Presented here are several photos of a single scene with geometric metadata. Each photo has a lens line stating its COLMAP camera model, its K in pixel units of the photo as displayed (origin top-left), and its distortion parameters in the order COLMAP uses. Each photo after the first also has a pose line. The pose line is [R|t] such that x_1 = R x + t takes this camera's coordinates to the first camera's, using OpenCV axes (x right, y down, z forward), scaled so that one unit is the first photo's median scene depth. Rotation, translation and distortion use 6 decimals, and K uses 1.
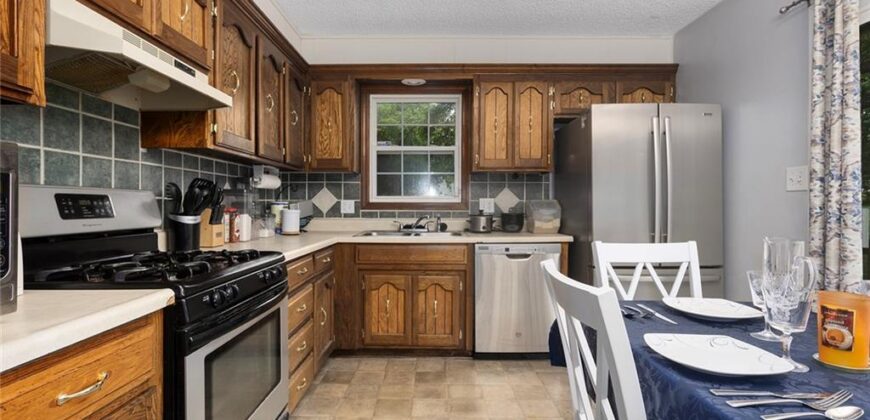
lens RADIAL K [[412.1, 0, 432.8], [0, 412.1, 204.5], [0, 0, 1]] dist [-0.000048, 0.001464]
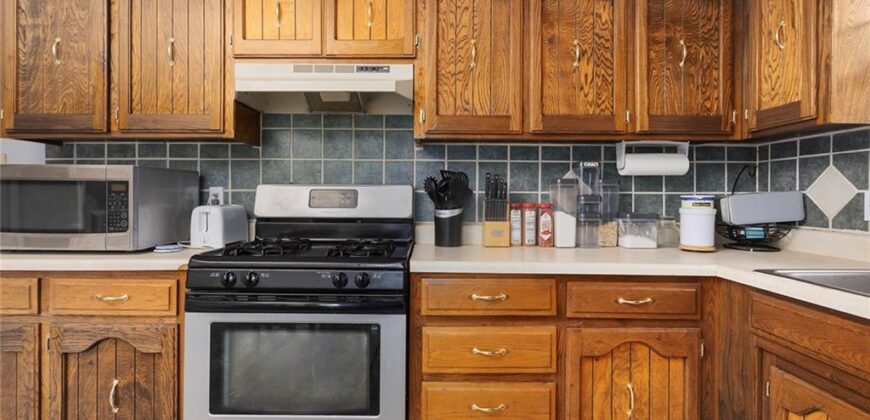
lens RADIAL K [[412.1, 0, 425.7], [0, 412.1, 196.8], [0, 0, 1]] dist [-0.000048, 0.001464]
pose [[0.002822, 0.000433, -0.999996, 0.312490], [-0.006621, 0.999978, 0.000415, -0.002004], [0.999974, 0.006620, 0.002825, 0.774286]]
